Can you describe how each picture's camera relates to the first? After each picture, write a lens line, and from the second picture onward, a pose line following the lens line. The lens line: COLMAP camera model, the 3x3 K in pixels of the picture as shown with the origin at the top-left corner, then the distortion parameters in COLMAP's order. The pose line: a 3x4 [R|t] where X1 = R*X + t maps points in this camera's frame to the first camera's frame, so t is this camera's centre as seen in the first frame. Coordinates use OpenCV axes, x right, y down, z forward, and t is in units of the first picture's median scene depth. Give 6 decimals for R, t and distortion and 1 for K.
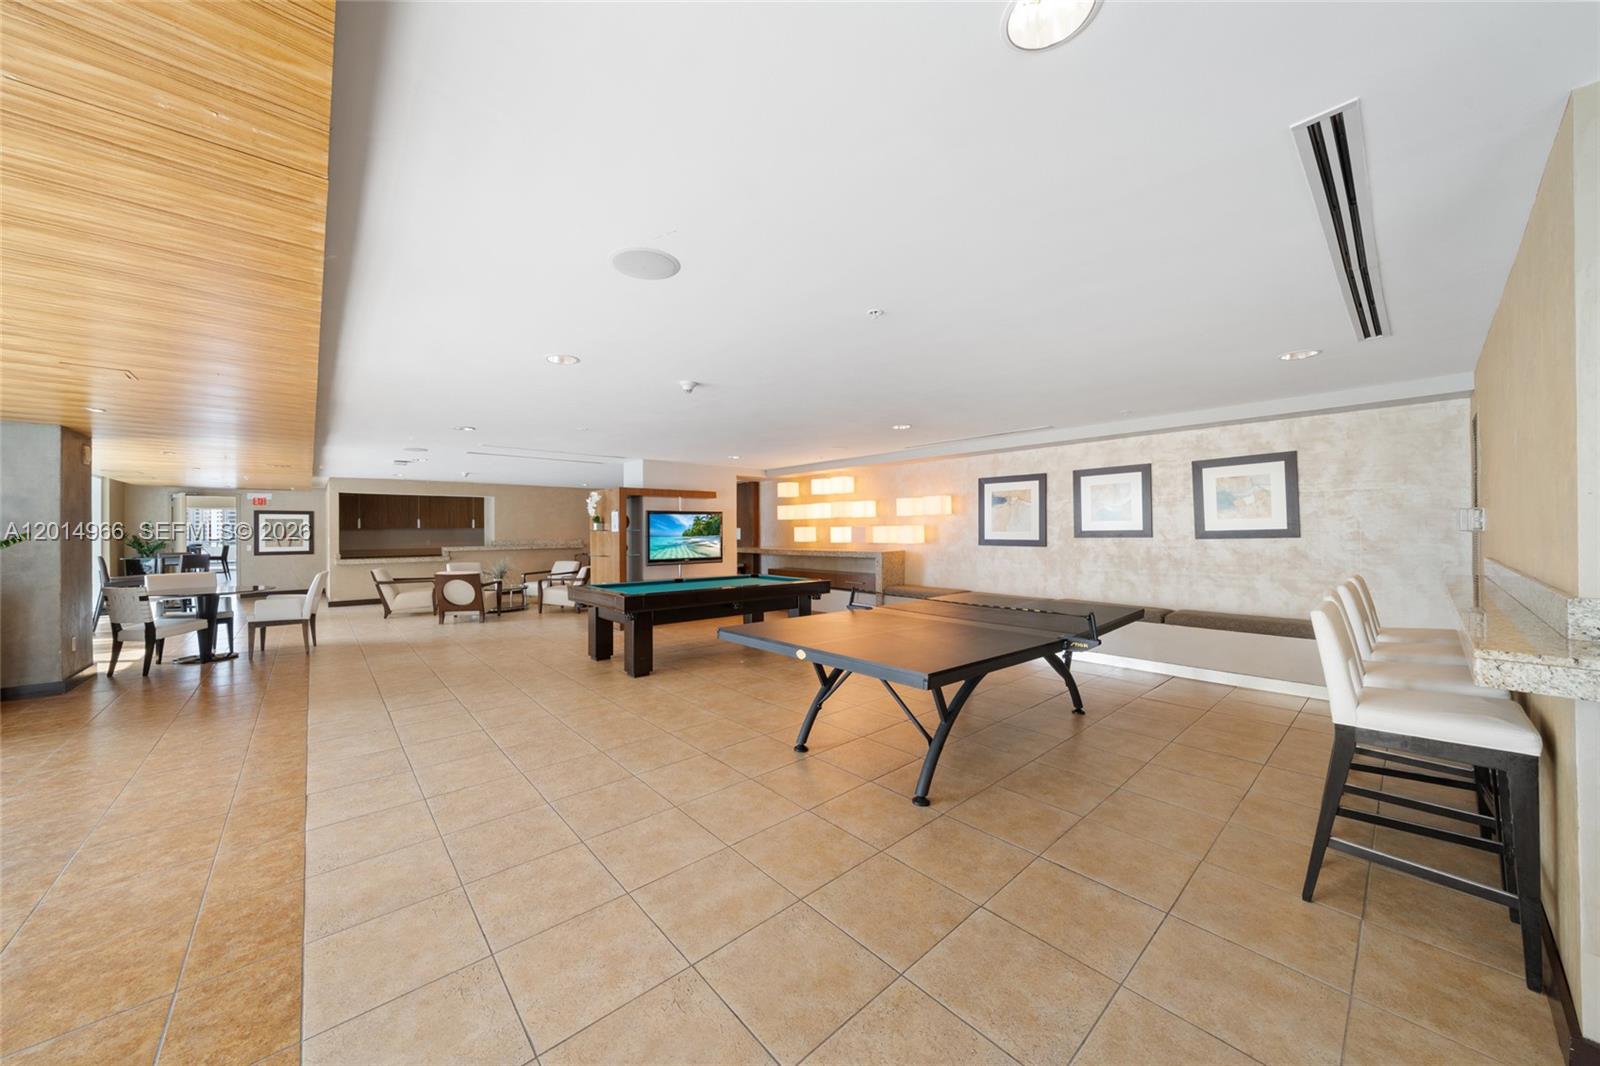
lens RADIAL K [[553.0, 0, 799.0], [0, 553.0, 525.6], [0, 0, 1]] dist [-0.005049, 0.001196]
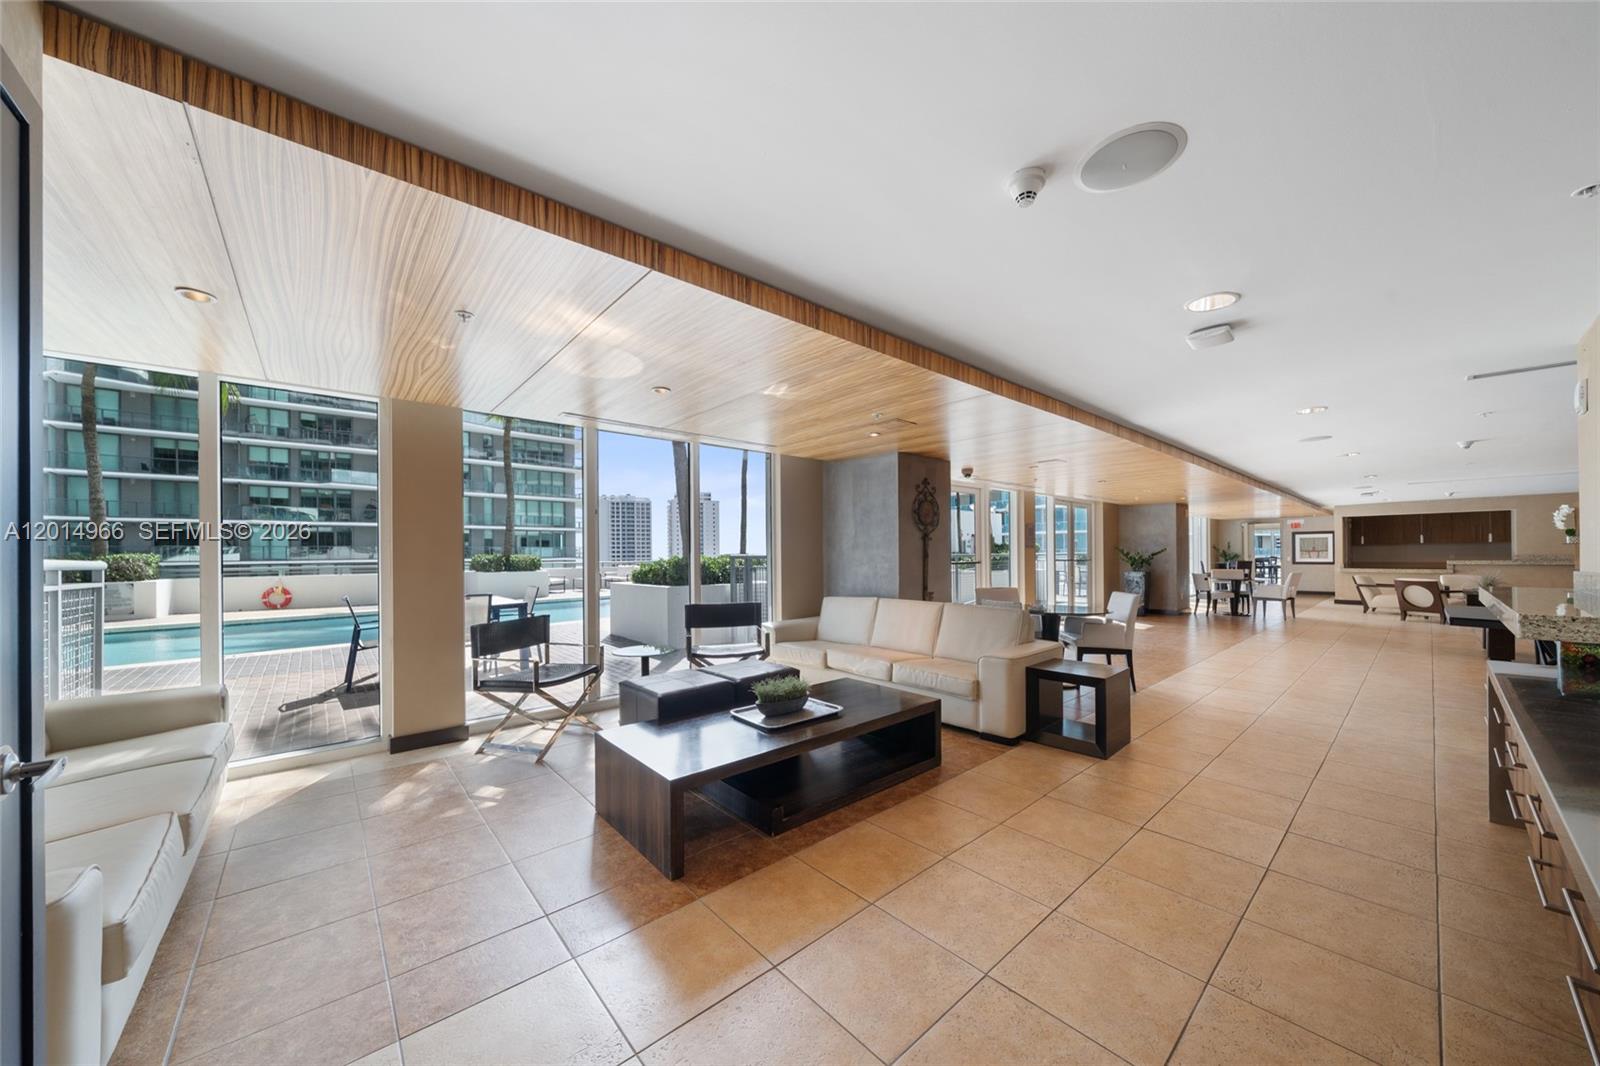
lens RADIAL K [[553.0, 0, 801.0], [0, 553.0, 545.2], [0, 0, 1]] dist [-0.005049, 0.001196]
pose [[-0.006075, -0.008512, -0.999945, 0.513437], [0.014970, 0.999851, -0.008602, -0.000879], [0.999869, -0.015021, -0.005947, -0.295842]]
